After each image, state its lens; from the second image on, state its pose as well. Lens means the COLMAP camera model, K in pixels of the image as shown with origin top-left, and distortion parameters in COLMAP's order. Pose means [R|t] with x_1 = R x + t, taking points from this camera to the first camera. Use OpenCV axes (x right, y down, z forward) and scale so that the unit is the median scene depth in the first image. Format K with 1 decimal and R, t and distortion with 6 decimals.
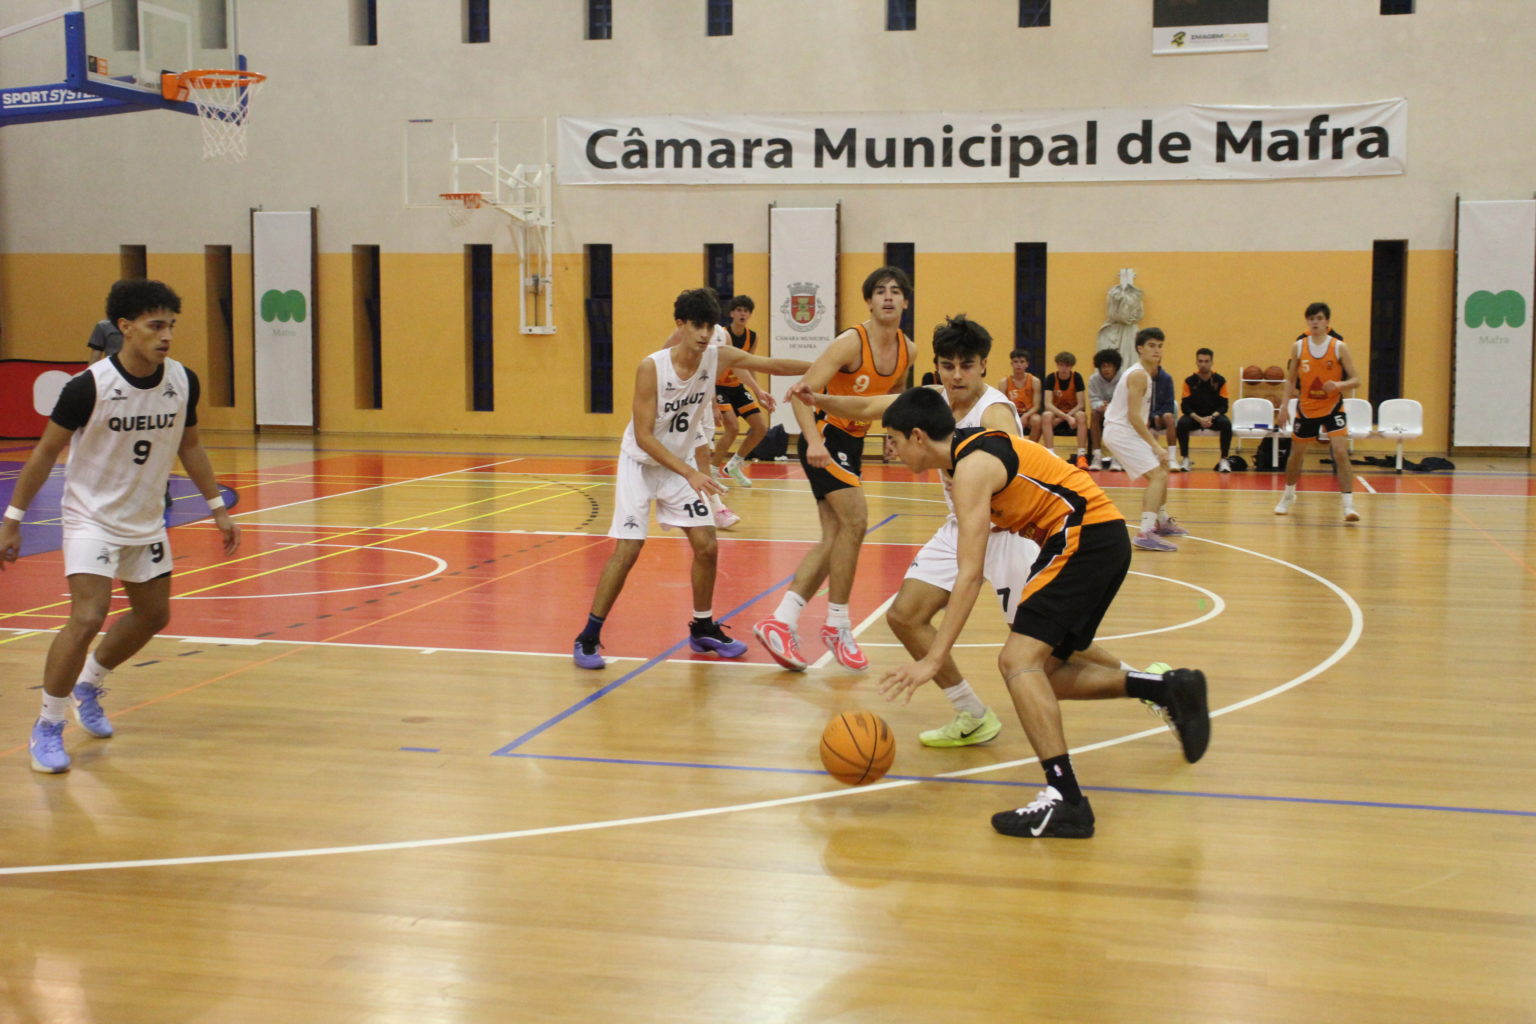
lens RADIAL K [[2019.5, 0, 765.9], [0, 2019.5, 489.2], [0, 0, 1]] dist [0.036170, 0.000000]
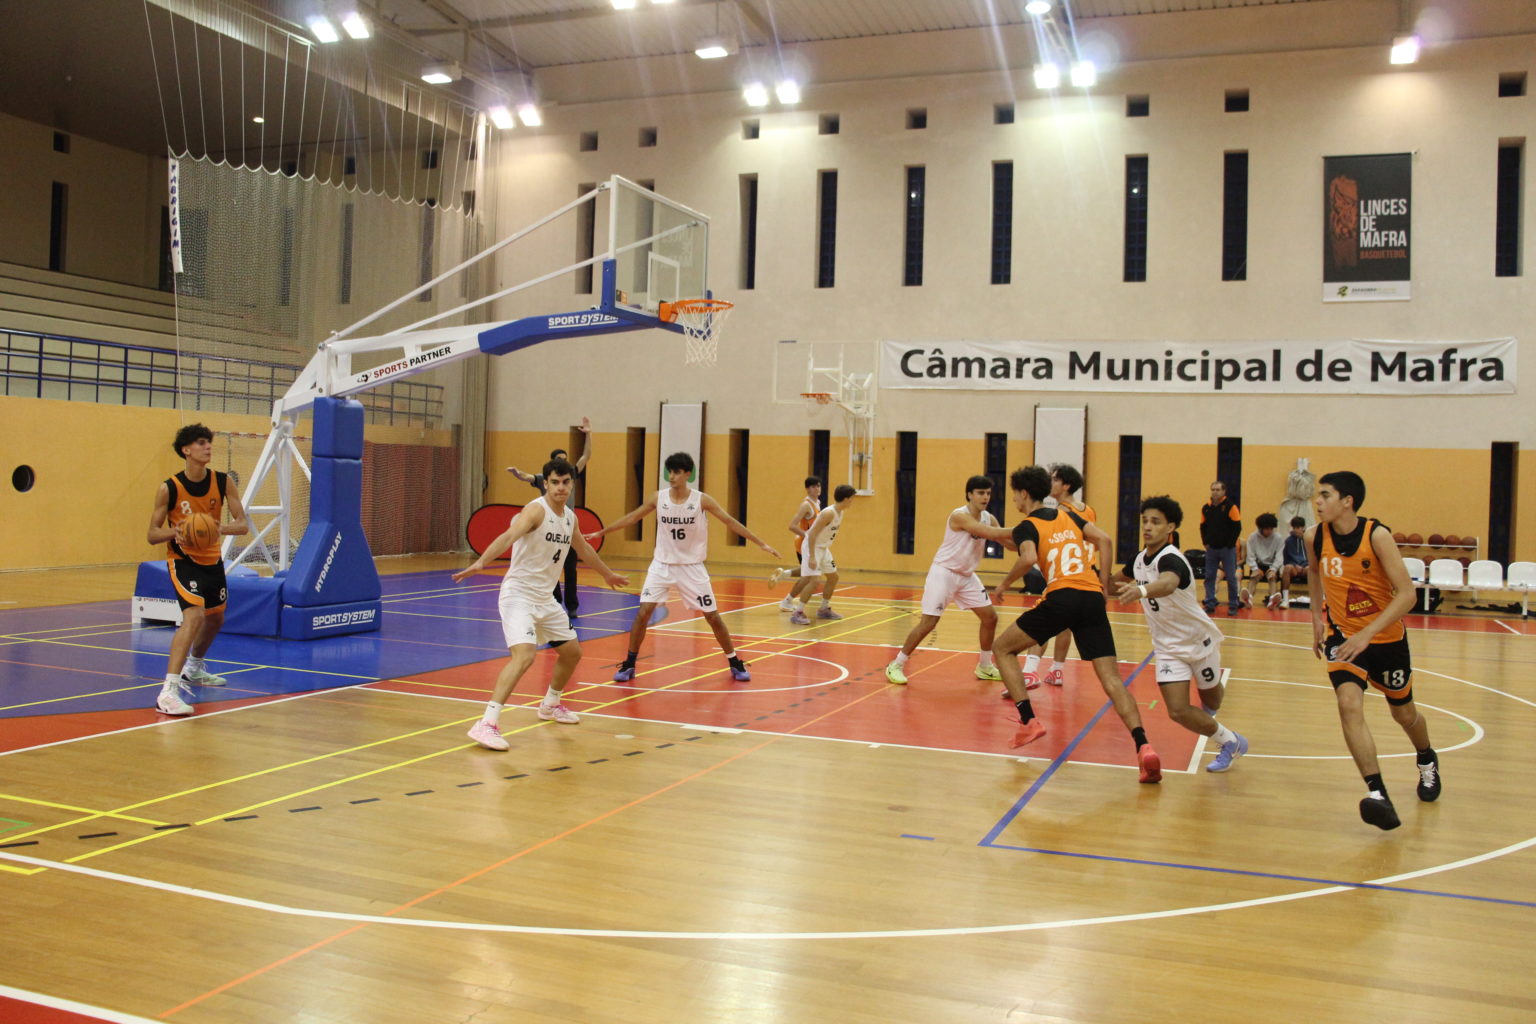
lens RADIAL K [[1430.6, 0, 793.9], [0, 1430.6, 495.0], [0, 0, 1]] dist [-0.119590, 0.148263]
pose [[0.991962, 0.025051, -0.124035, -0.039786], [-0.034421, 0.996665, -0.073984, -0.003575], [0.121768, 0.077659, 0.989516, 0.031861]]
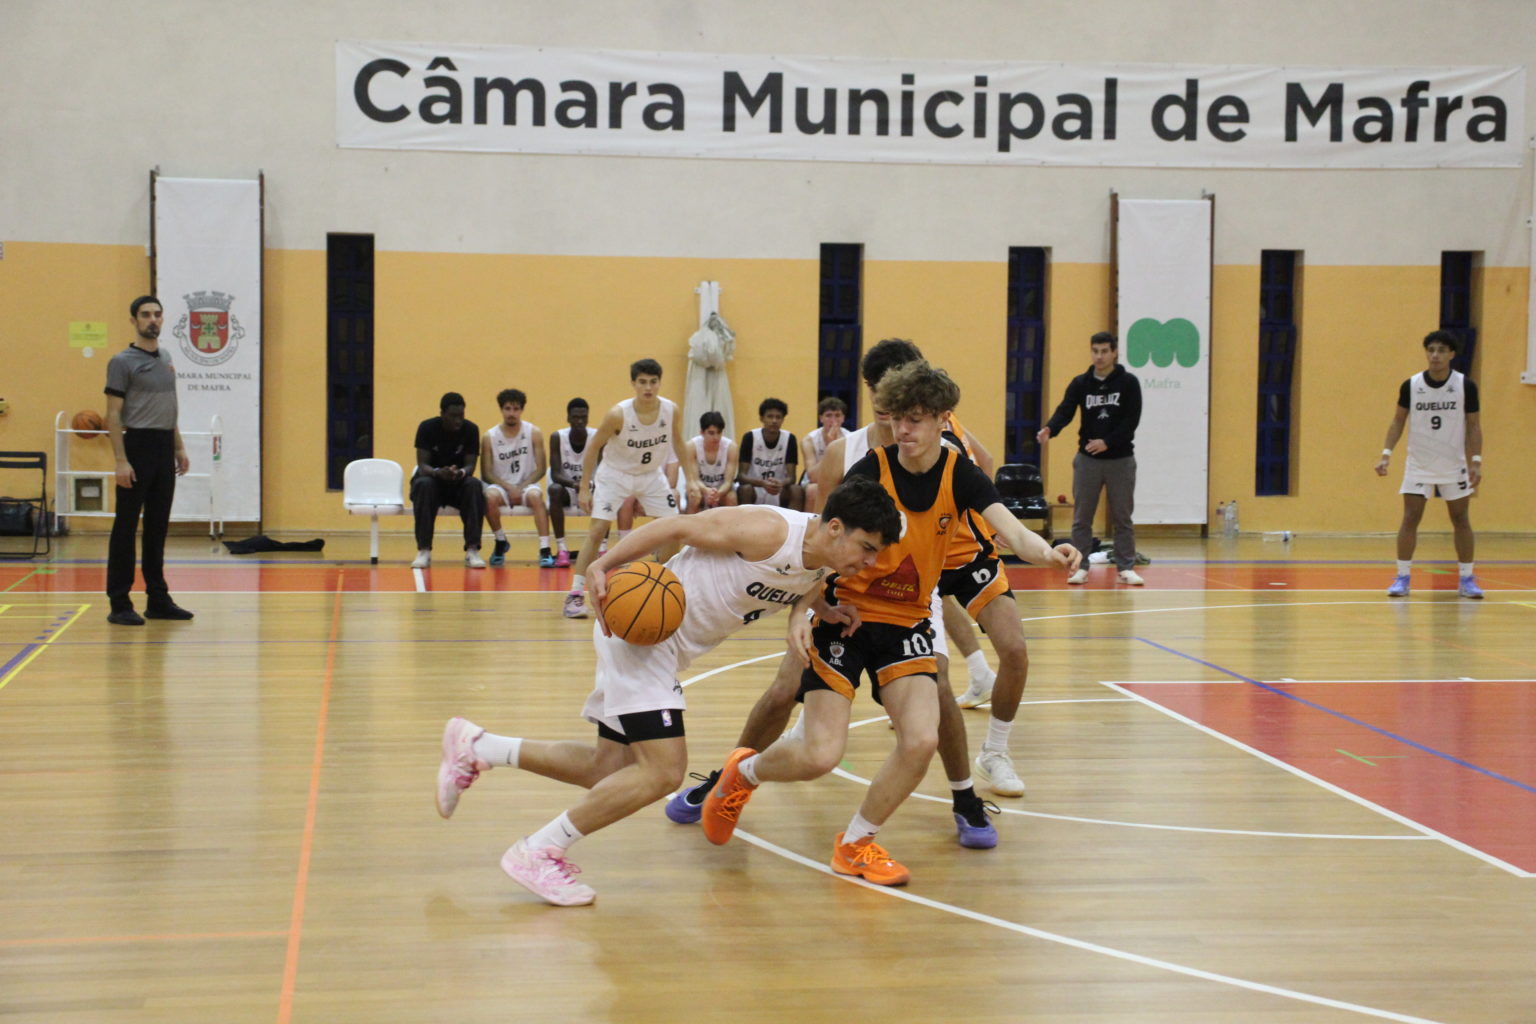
lens RADIAL K [[2921.0, 0, 820.5], [0, 2921.0, 504.0], [0, 0, 1]] dist [0.170986, 0.000000]
pose [[0.945225, -0.009423, 0.326285, -0.269048], [0.019354, 0.999443, -0.027203, -0.006900], [-0.325847, 0.032028, 0.944880, 0.068333]]
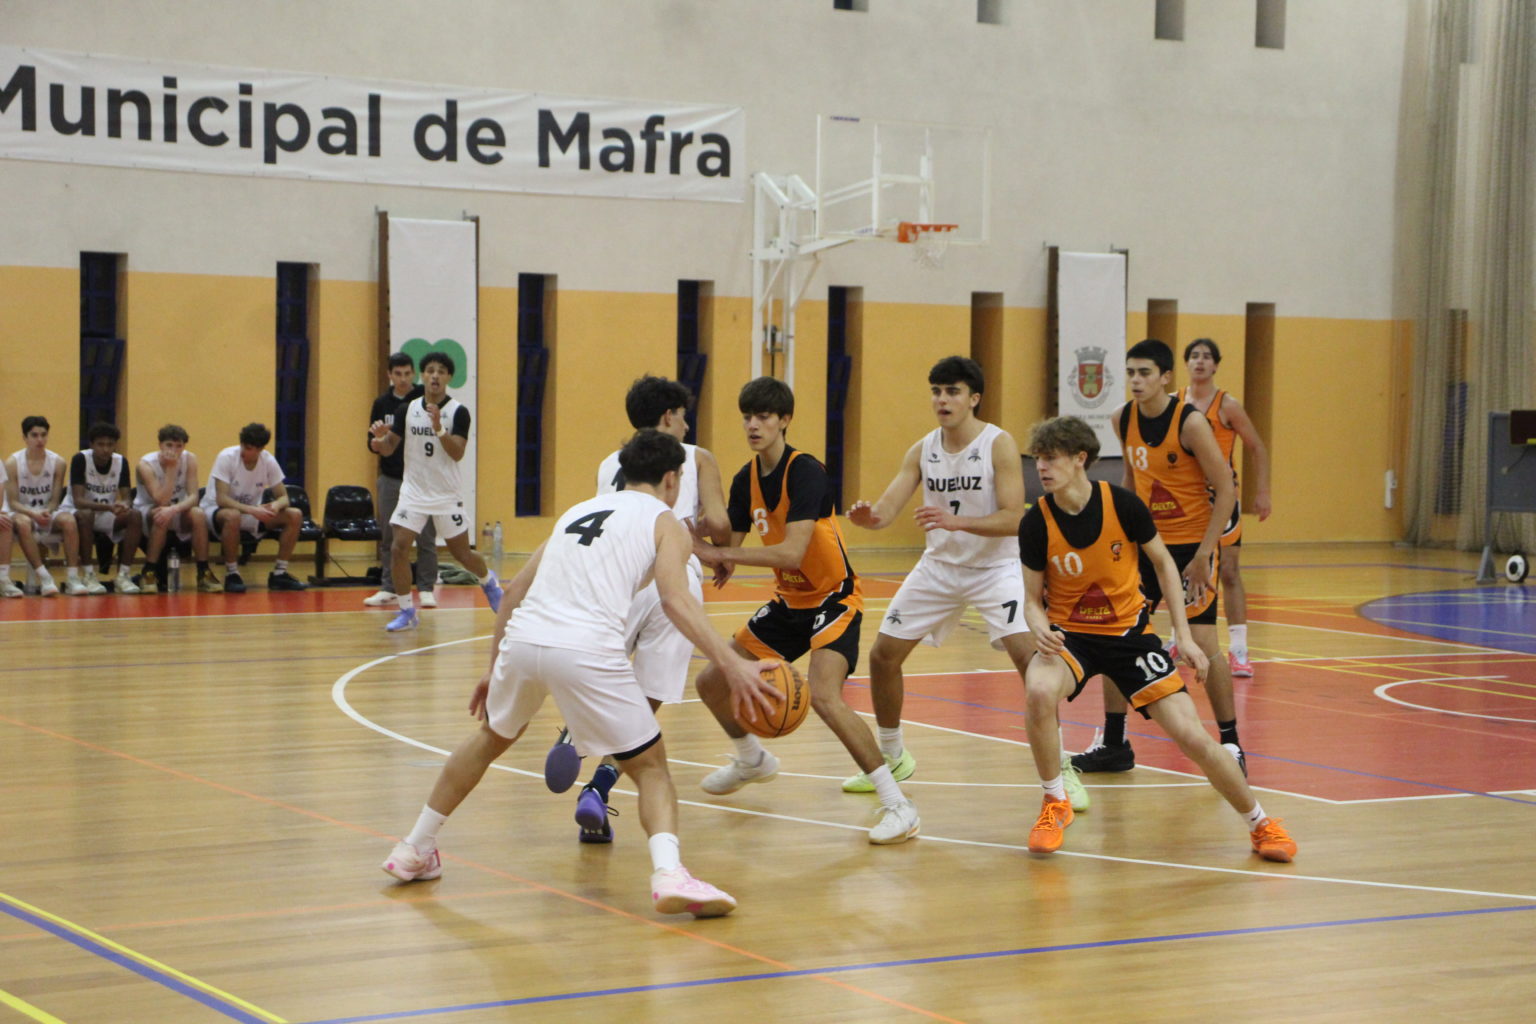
lens RADIAL K [[3210.6, 0, 819.2], [0, 3210.6, 539.5], [0, 0, 1]] dist [0.223901, 0.000000]
pose [[0.709341, -0.020090, 0.704579, -0.514889], [0.039460, 0.999158, -0.011236, -0.009659], [-0.703760, 0.035773, 0.709536, 0.105424]]
